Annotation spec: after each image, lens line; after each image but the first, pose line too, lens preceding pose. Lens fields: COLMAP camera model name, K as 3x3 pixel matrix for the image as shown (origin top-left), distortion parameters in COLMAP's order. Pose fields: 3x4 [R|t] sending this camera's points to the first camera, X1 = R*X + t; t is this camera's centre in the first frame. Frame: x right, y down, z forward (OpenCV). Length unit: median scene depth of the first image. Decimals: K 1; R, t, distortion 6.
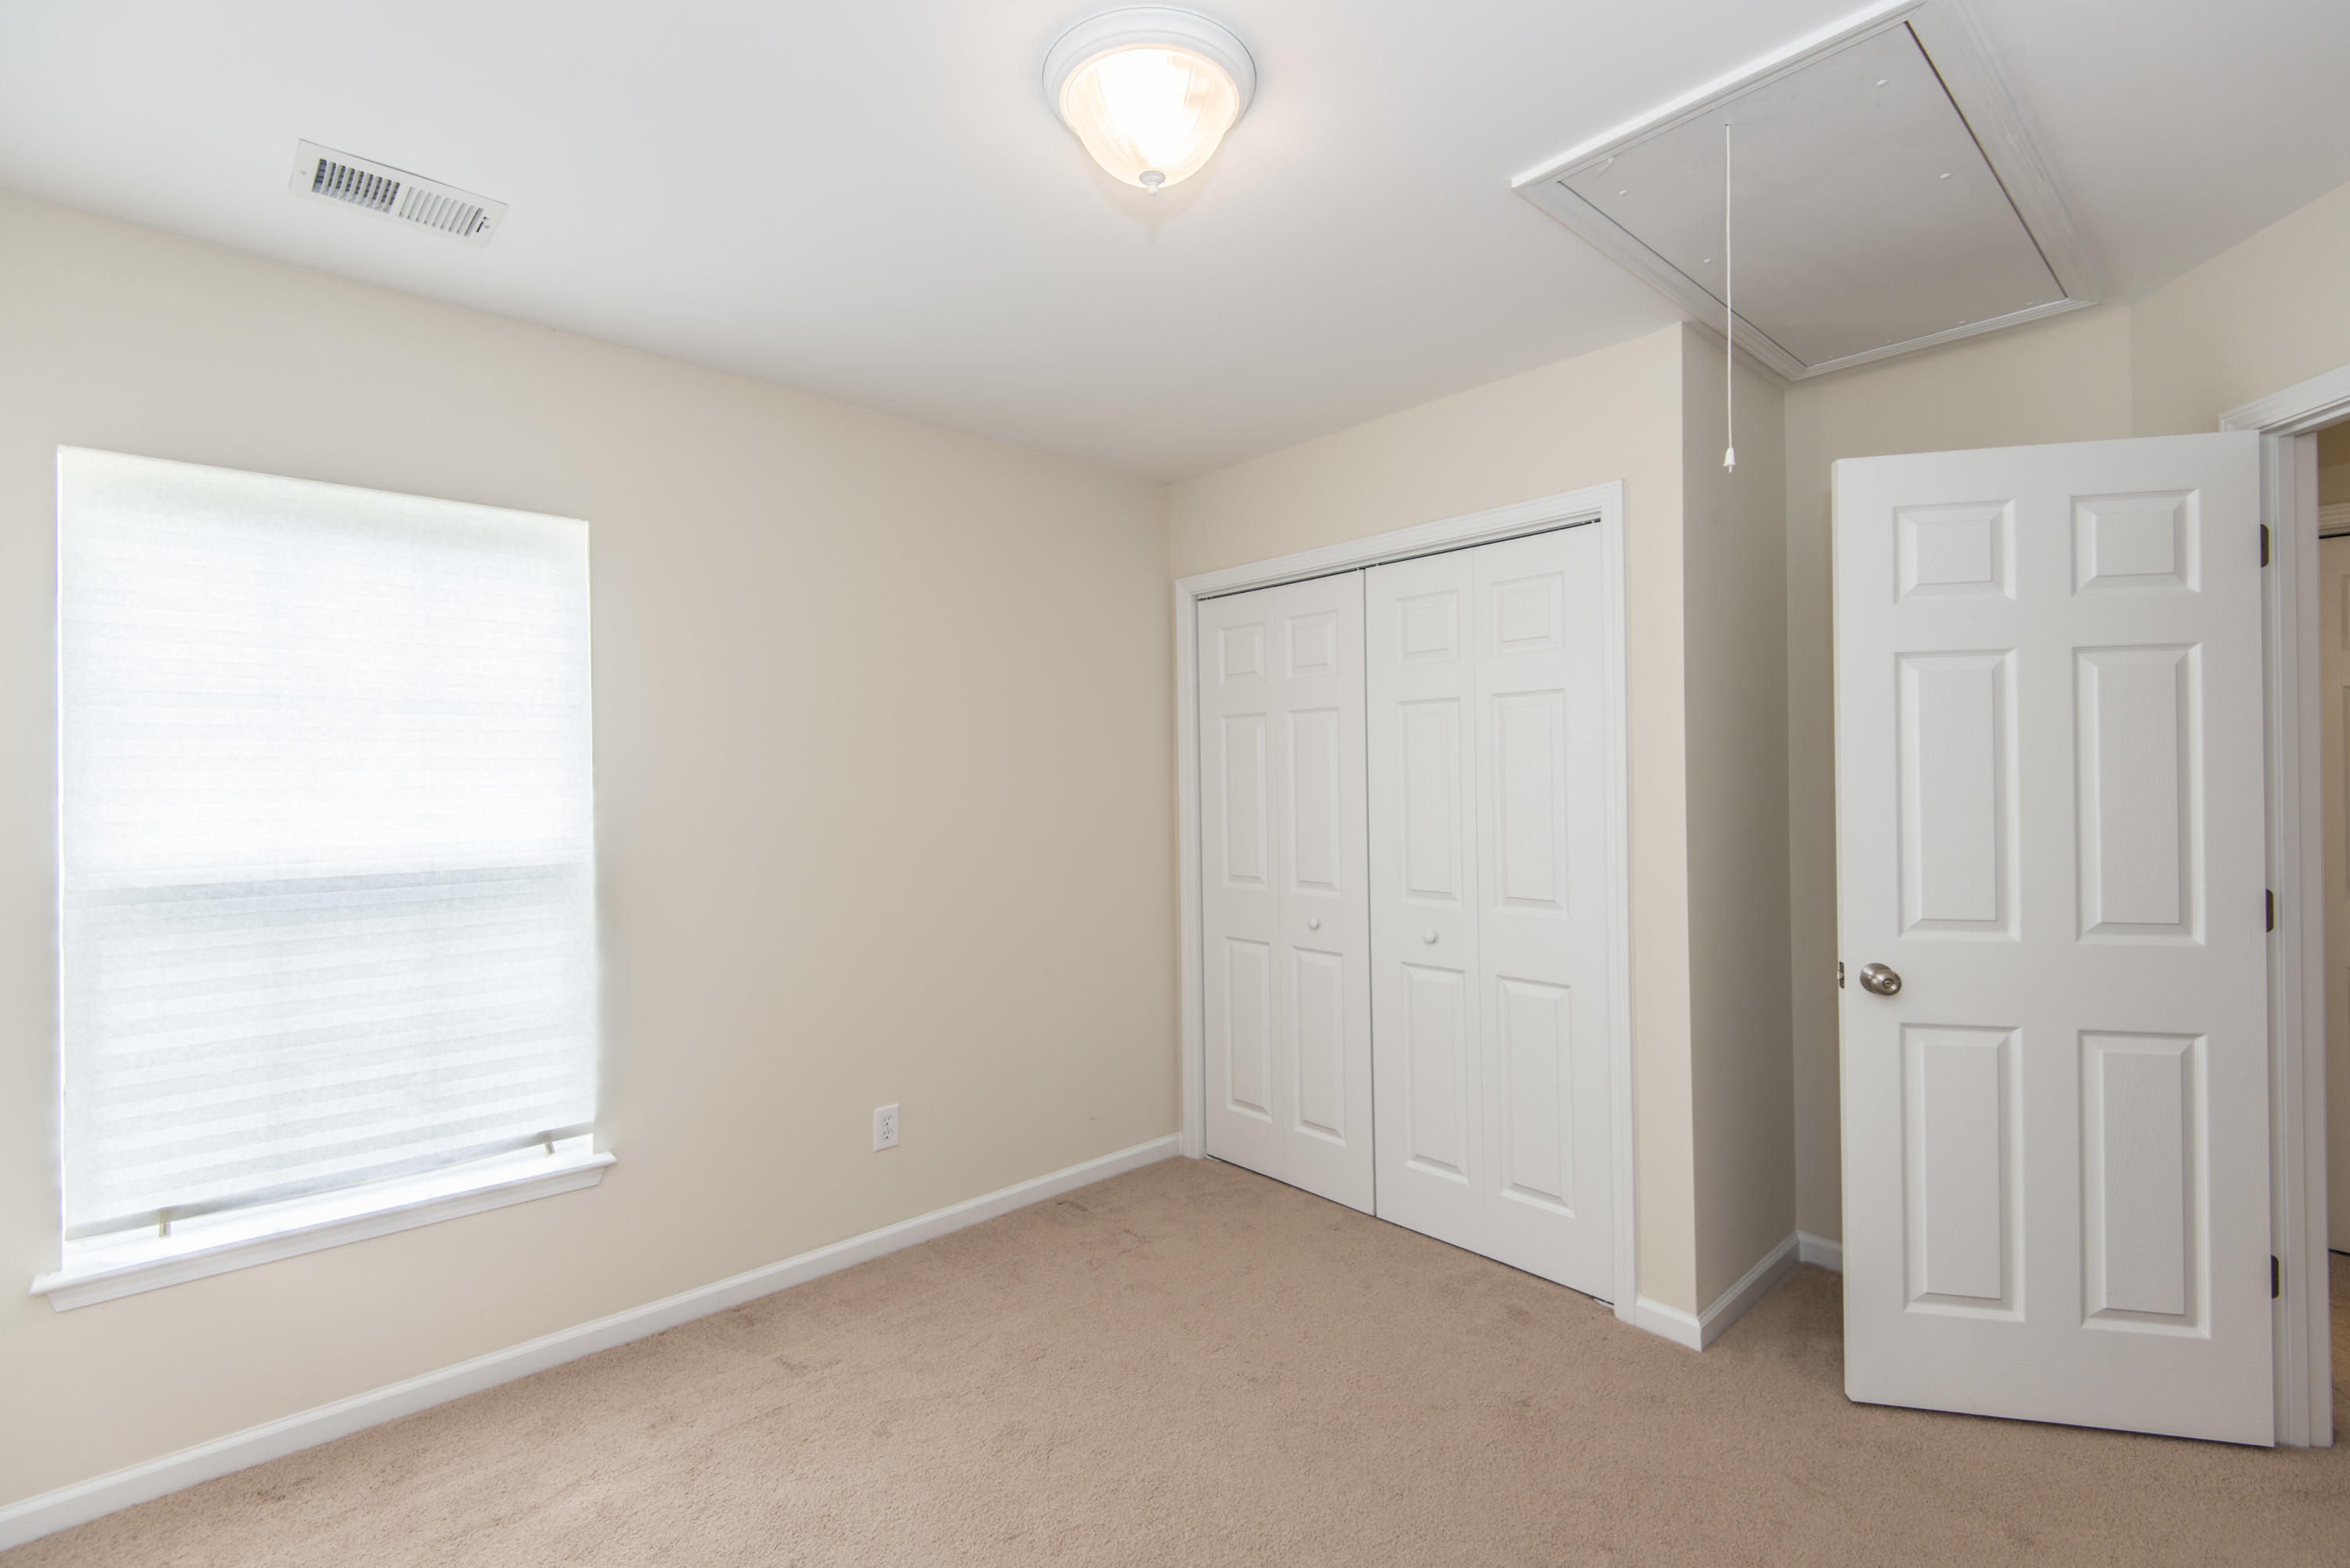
lens RADIAL K [[1059.6, 0, 1159.3], [0, 1059.6, 783.9], [0, 0, 1]] dist [0.031600, -0.015615]
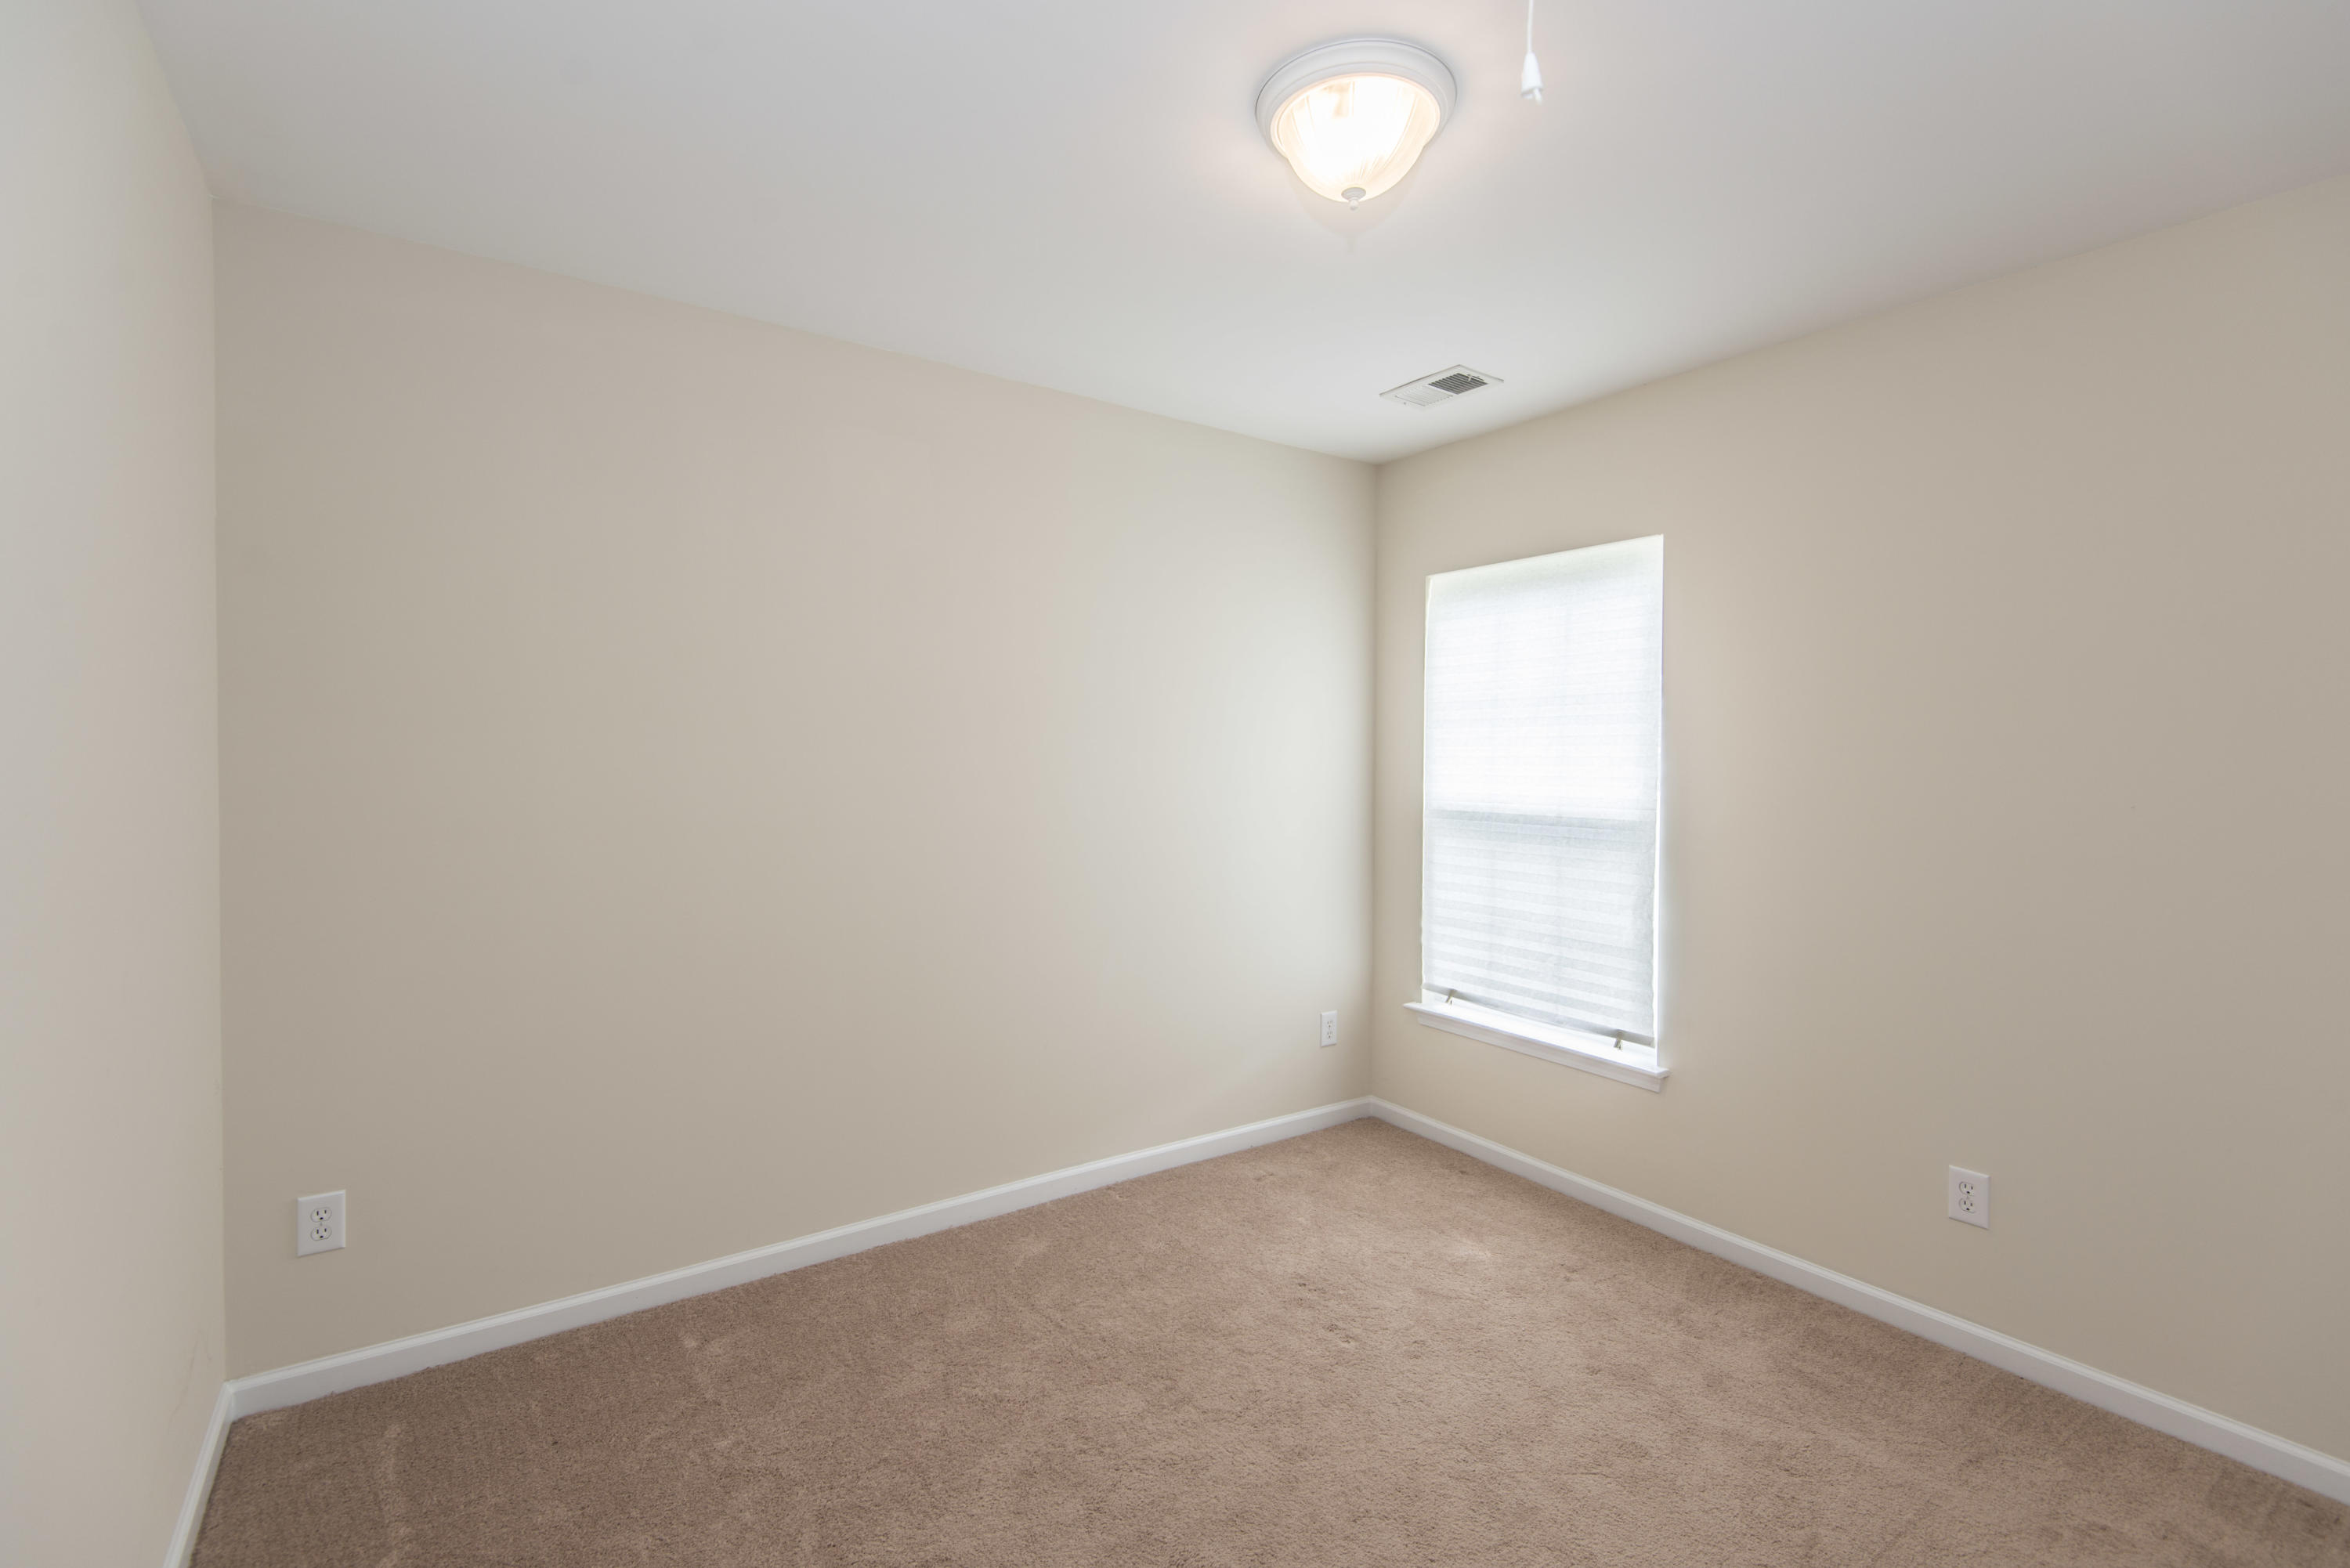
lens RADIAL K [[1059.6, 0, 1166.0], [0, 1059.6, 776.9], [0, 0, 1]] dist [0.031600, -0.015615]
pose [[-0.133772, 0.035225, -0.990386, 0.759853], [-0.002772, 0.999351, 0.035918, -0.019701], [0.991008, 0.007550, -0.133587, 0.650270]]
